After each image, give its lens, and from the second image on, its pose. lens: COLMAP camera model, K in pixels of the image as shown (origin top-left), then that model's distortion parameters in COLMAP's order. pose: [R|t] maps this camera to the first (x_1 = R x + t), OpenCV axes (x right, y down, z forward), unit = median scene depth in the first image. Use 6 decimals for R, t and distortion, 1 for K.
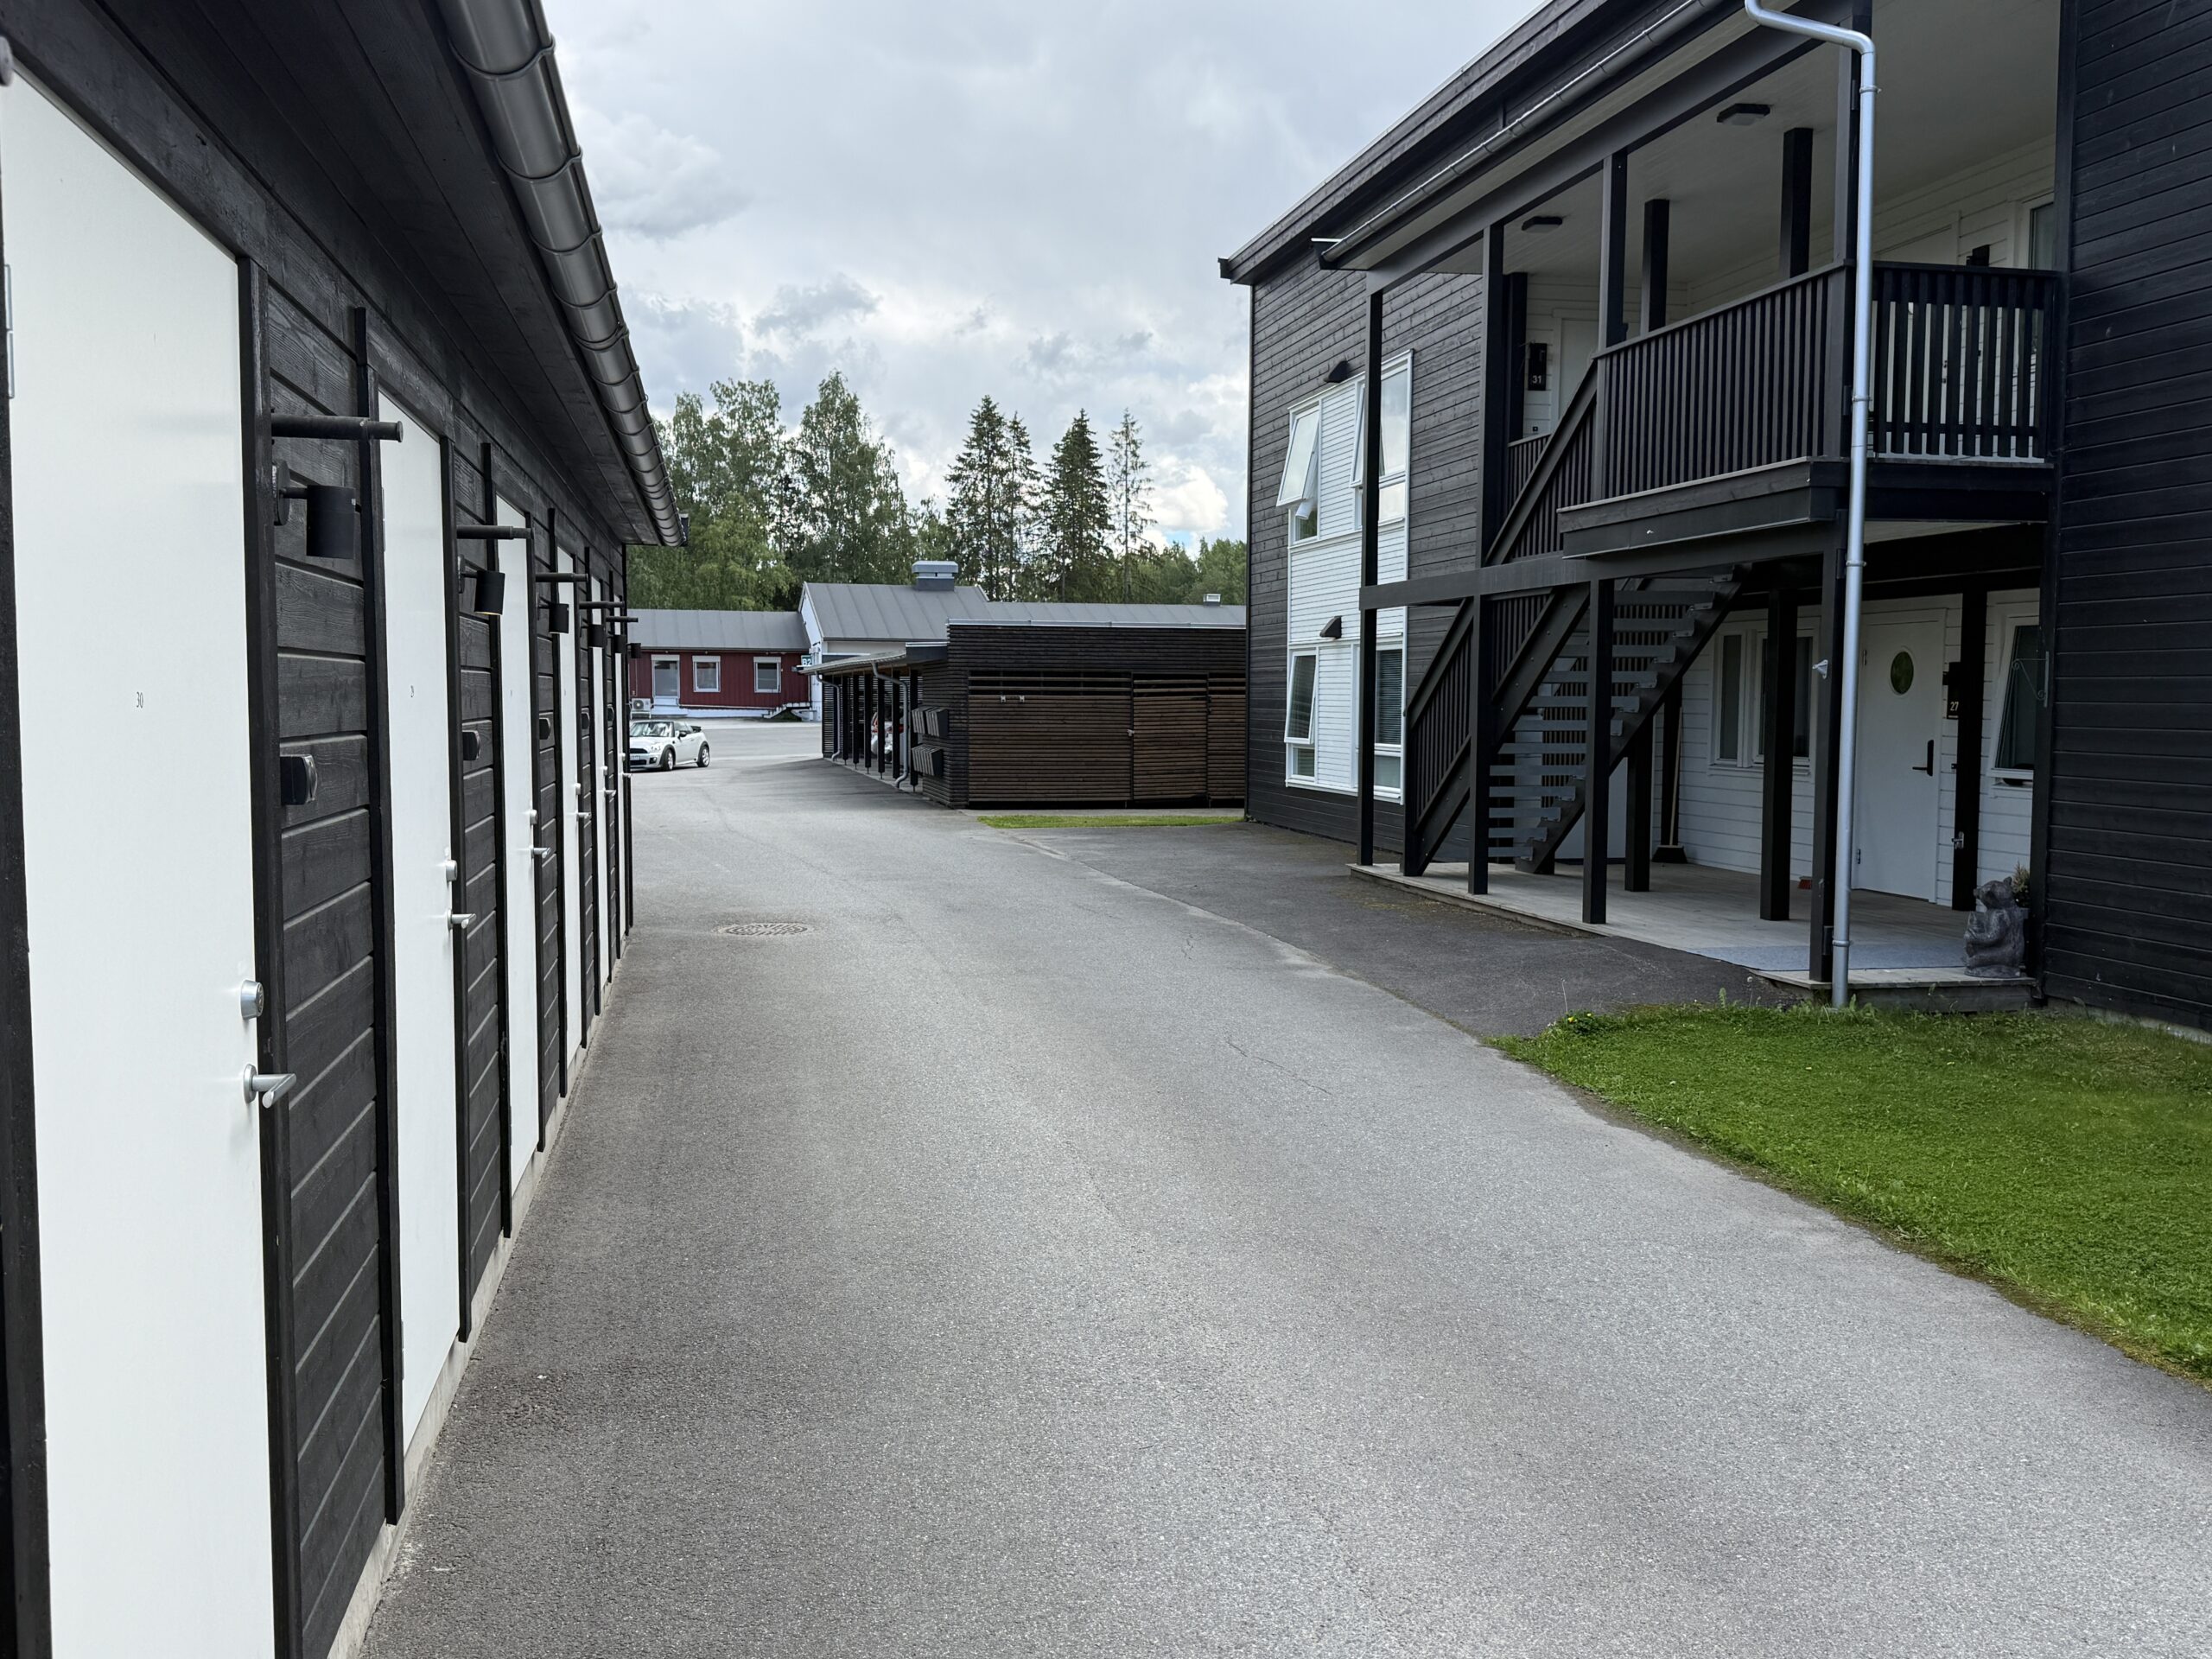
lens RADIAL K [[2057.5, 0, 1105.0], [0, 2057.5, 832.7], [0, 0, 1]] dist [-0.000041, 0.000000]
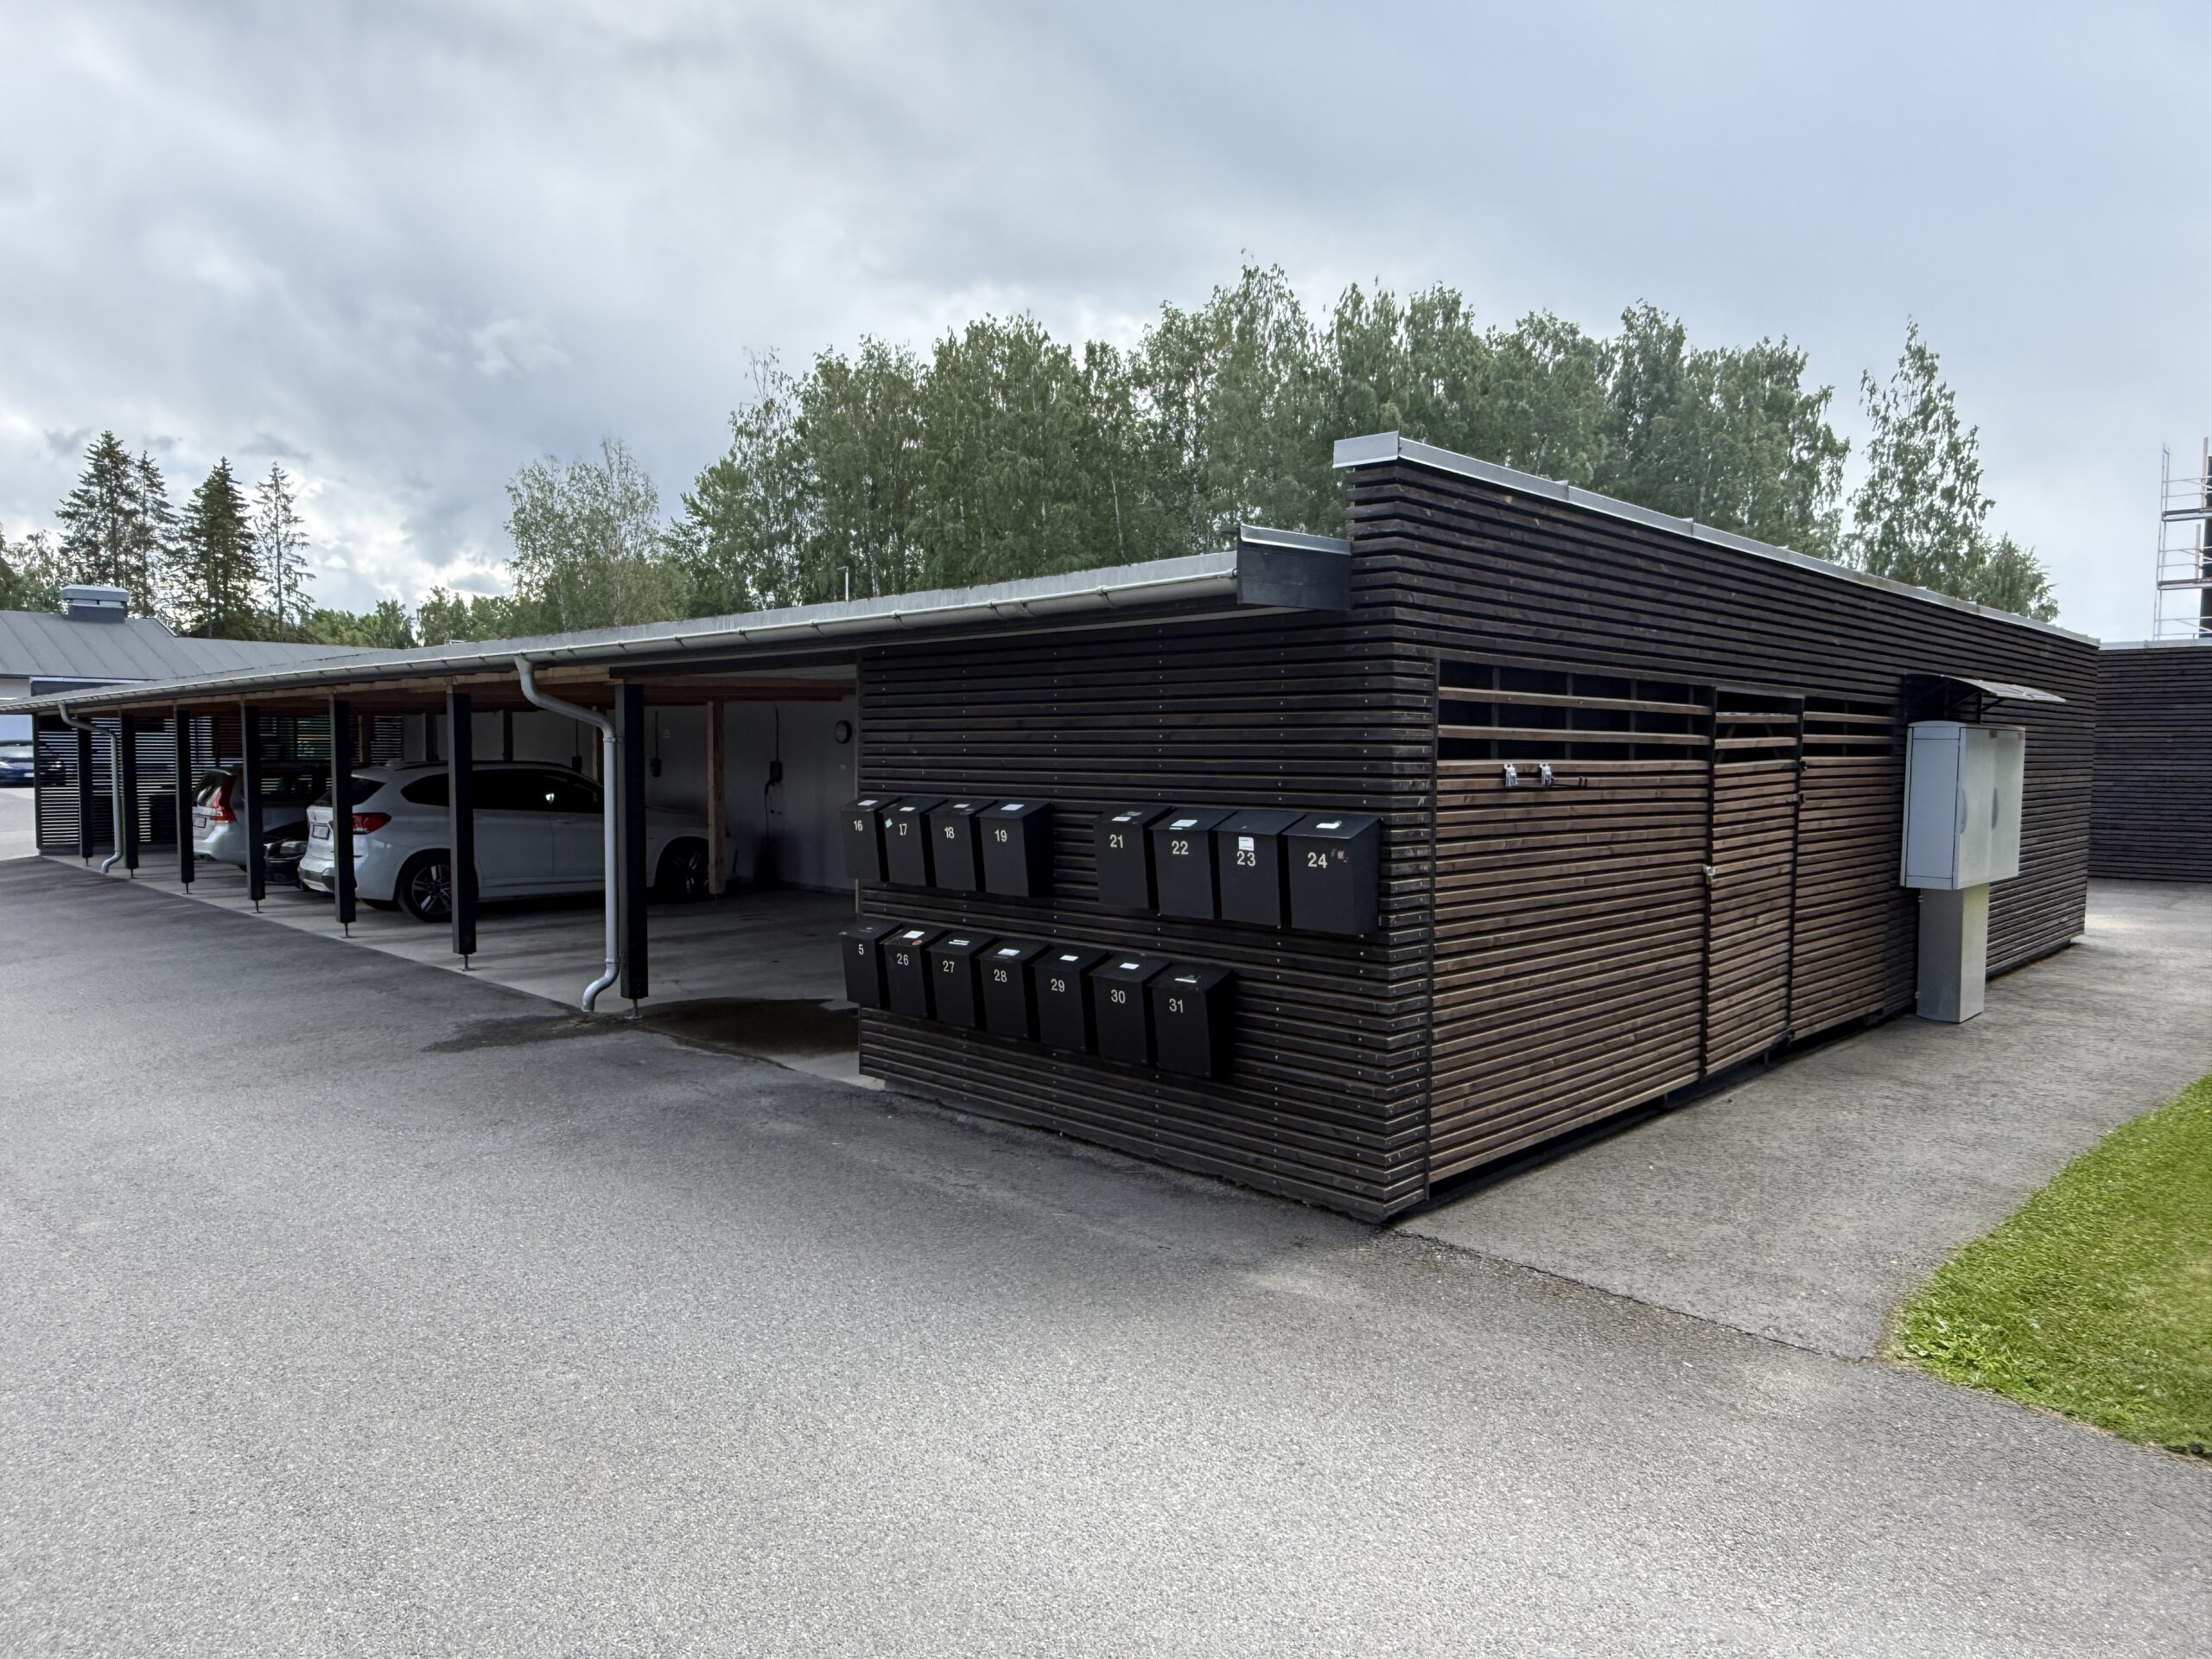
lens RADIAL K [[1416.3, 0, 1104.2], [0, 1416.3, 837.1], [0, 0, 1]] dist [-0.003052, -0.002613]
pose [[0.829983, -0.033304, 0.556793, -0.044784], [0.034732, 0.999365, 0.008004, -0.013863], [-0.556706, 0.012695, 0.830613, 0.202165]]
